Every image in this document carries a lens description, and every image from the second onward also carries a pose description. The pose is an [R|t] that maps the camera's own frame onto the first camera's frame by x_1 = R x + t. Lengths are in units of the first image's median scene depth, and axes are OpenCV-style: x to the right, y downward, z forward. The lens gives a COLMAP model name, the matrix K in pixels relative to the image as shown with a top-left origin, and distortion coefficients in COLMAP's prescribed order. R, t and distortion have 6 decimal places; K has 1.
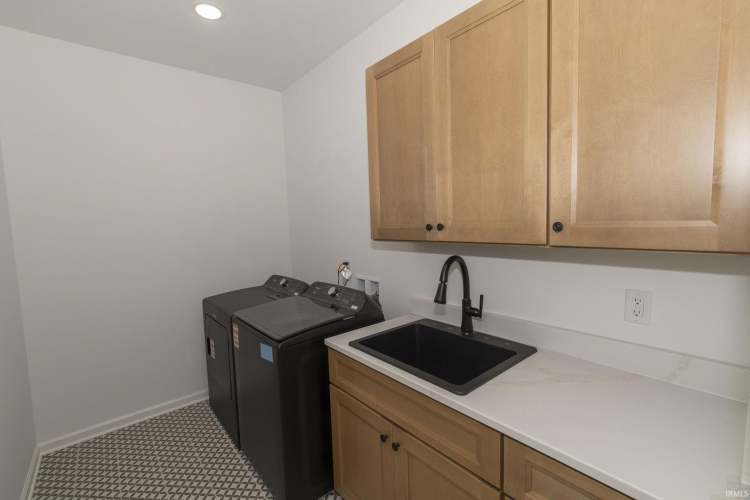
lens RADIAL K [[327.7, 0, 369.6], [0, 327.7, 247.8], [0, 0, 1]] dist [0.002629, -0.000065]
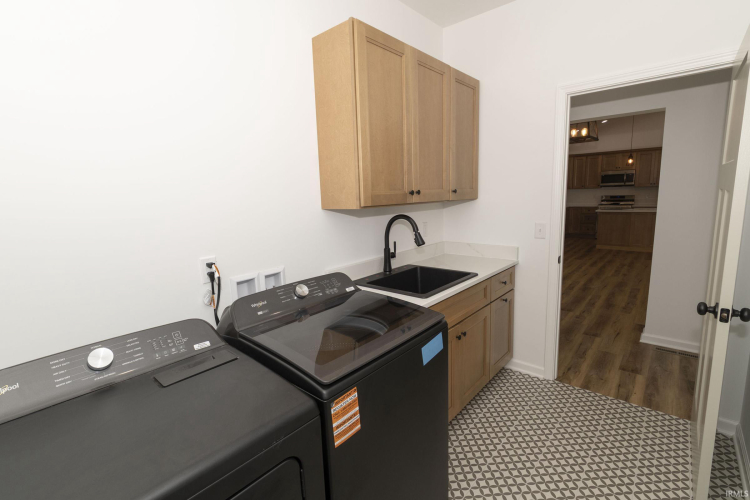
lens RADIAL K [[336.4, 0, 371.6], [0, 336.4, 245.3], [0, 0, 1]] dist [-0.001055, 0.000428]
pose [[-0.134839, -0.117742, 0.983847, -1.117702], [0.117018, 0.984074, 0.133806, -0.051089], [-0.983934, 0.133170, -0.118913, 1.281577]]
